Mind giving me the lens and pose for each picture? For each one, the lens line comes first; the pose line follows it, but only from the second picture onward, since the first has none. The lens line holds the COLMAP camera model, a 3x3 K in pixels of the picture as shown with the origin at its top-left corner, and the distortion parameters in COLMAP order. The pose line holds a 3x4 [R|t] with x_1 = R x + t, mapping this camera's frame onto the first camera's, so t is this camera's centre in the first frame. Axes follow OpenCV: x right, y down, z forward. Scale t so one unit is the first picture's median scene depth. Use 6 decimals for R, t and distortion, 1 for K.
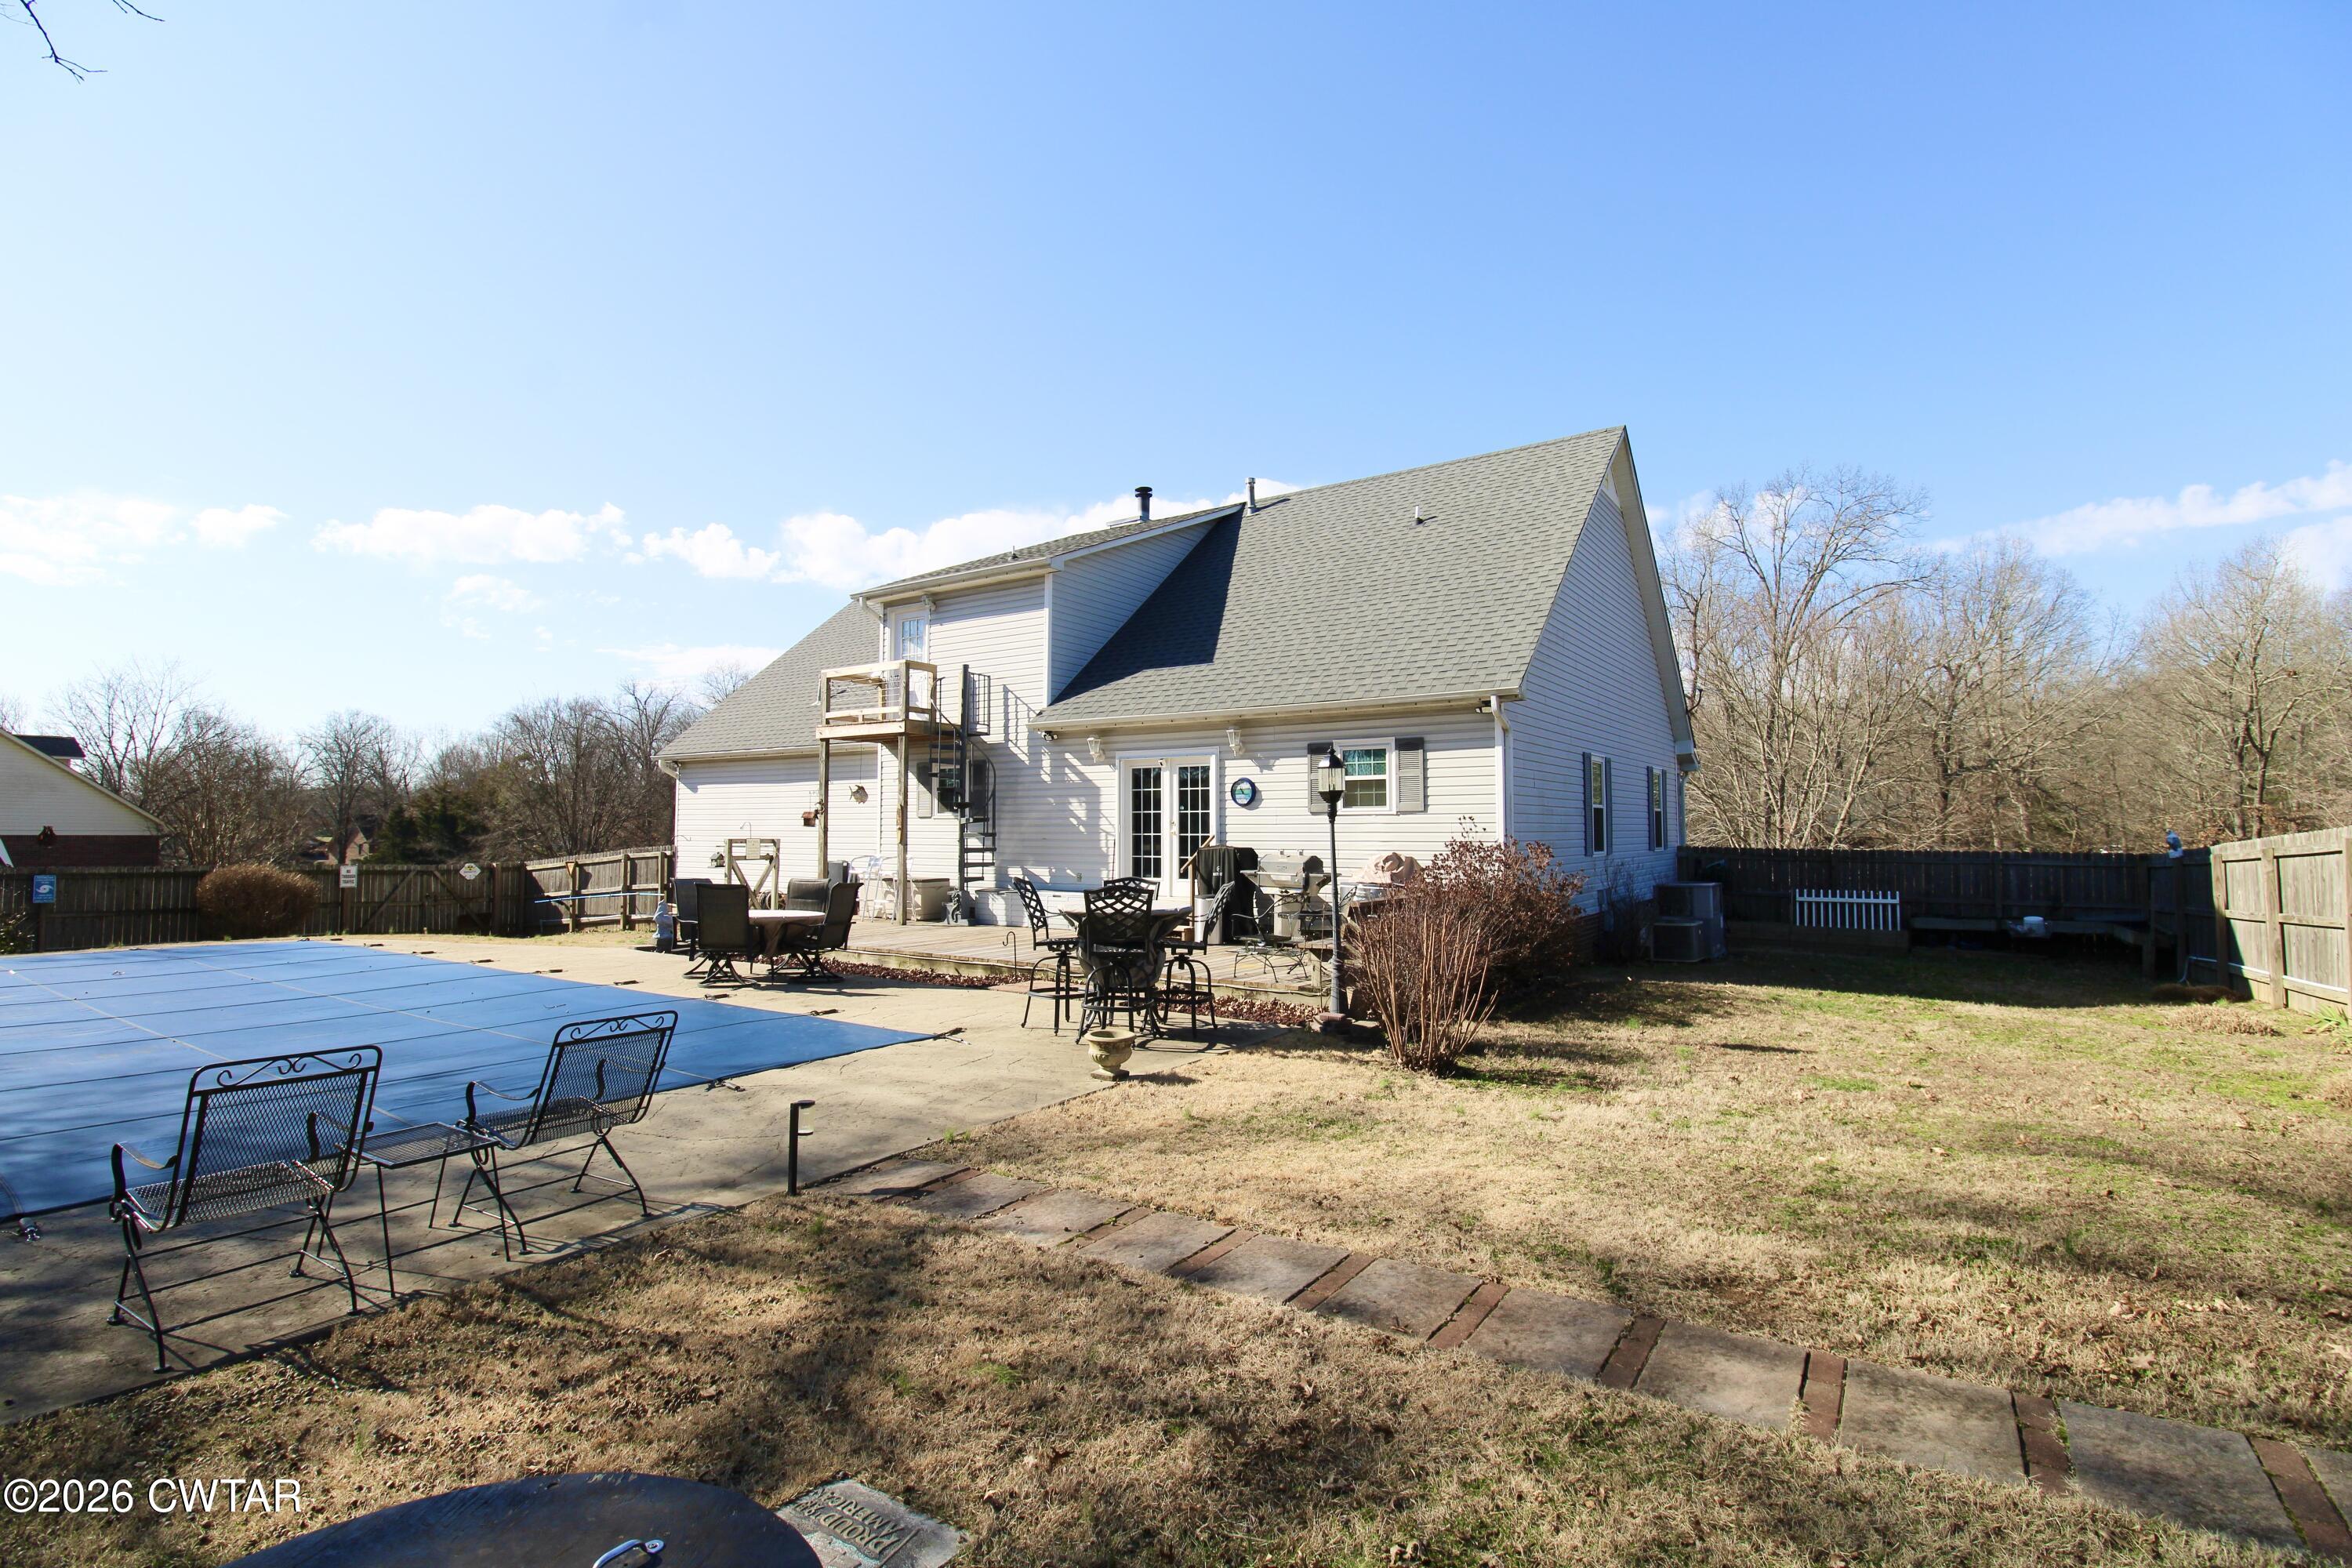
lens RADIAL K [[1091.5, 0, 1191.0], [0, 1091.5, 773.9], [0, 0, 1]] dist [-0.018907, -0.000961]
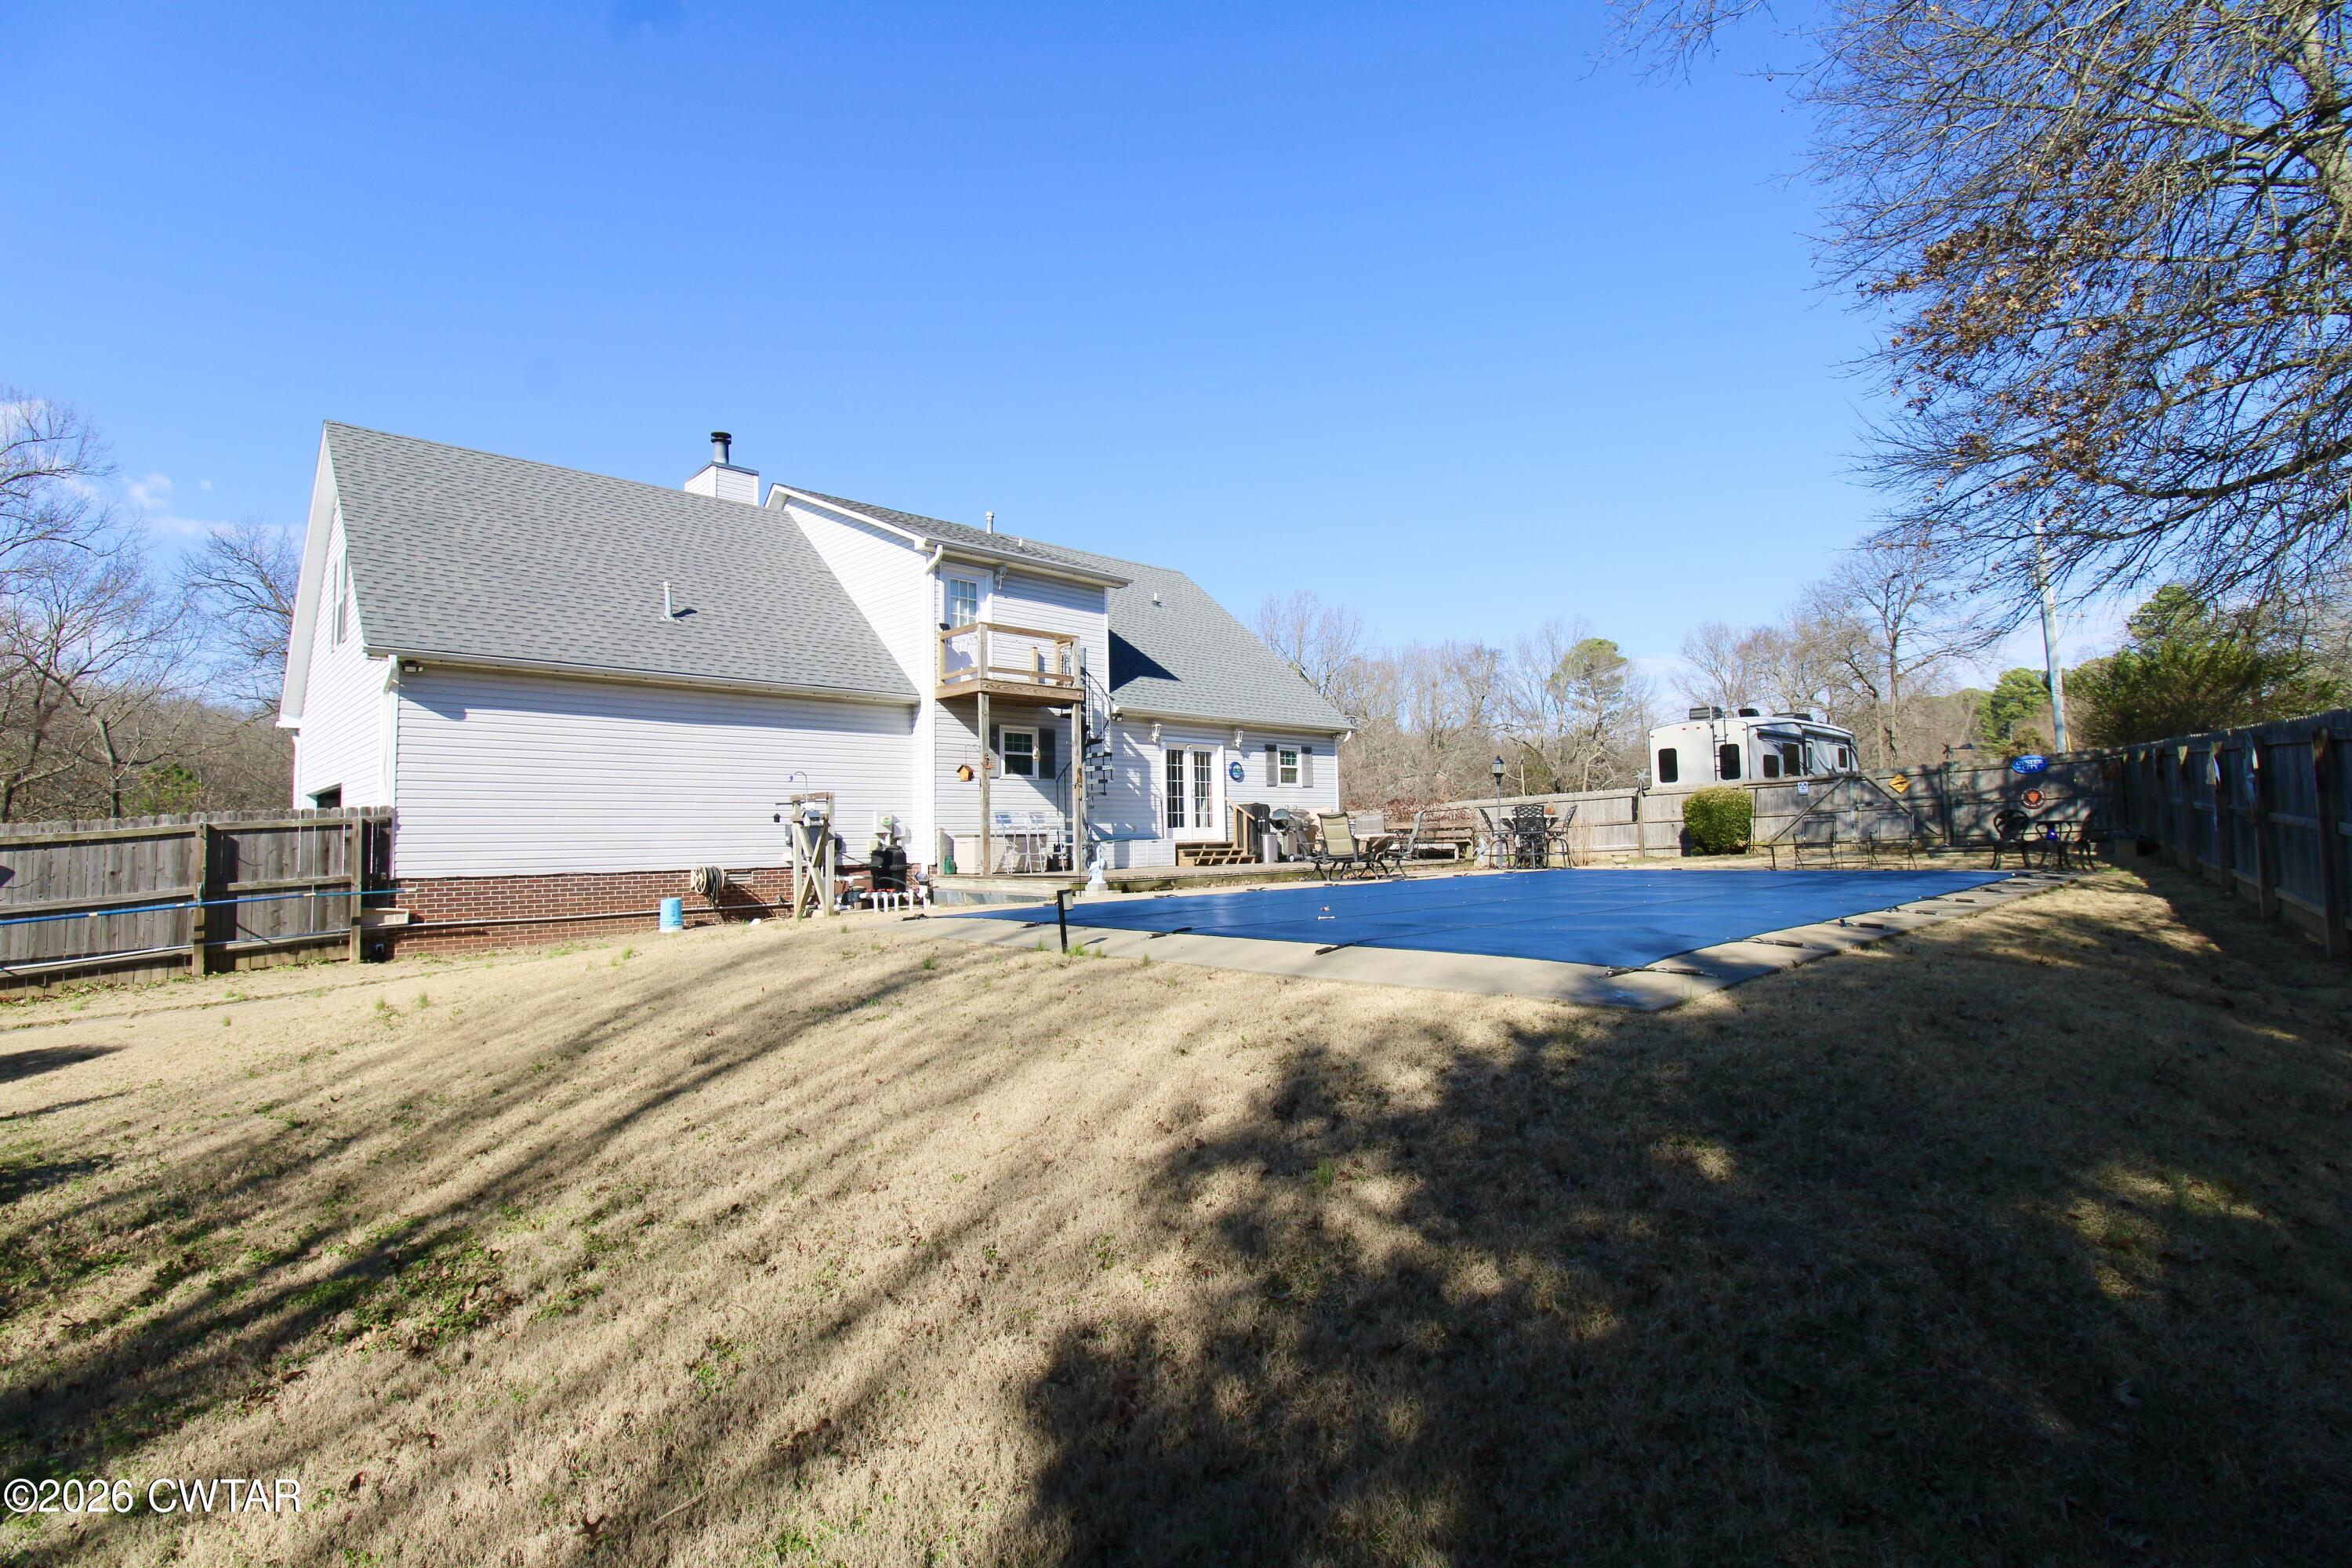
lens RADIAL K [[1091.5, 0, 1191.0], [0, 1091.5, 773.9], [0, 0, 1]] dist [-0.018907, -0.000961]
pose [[0.200275, 0.034218, 0.979142, -1.372326], [-0.053571, 0.998277, -0.023930, 0.056190], [-0.978274, -0.047661, 0.201763, 0.674670]]
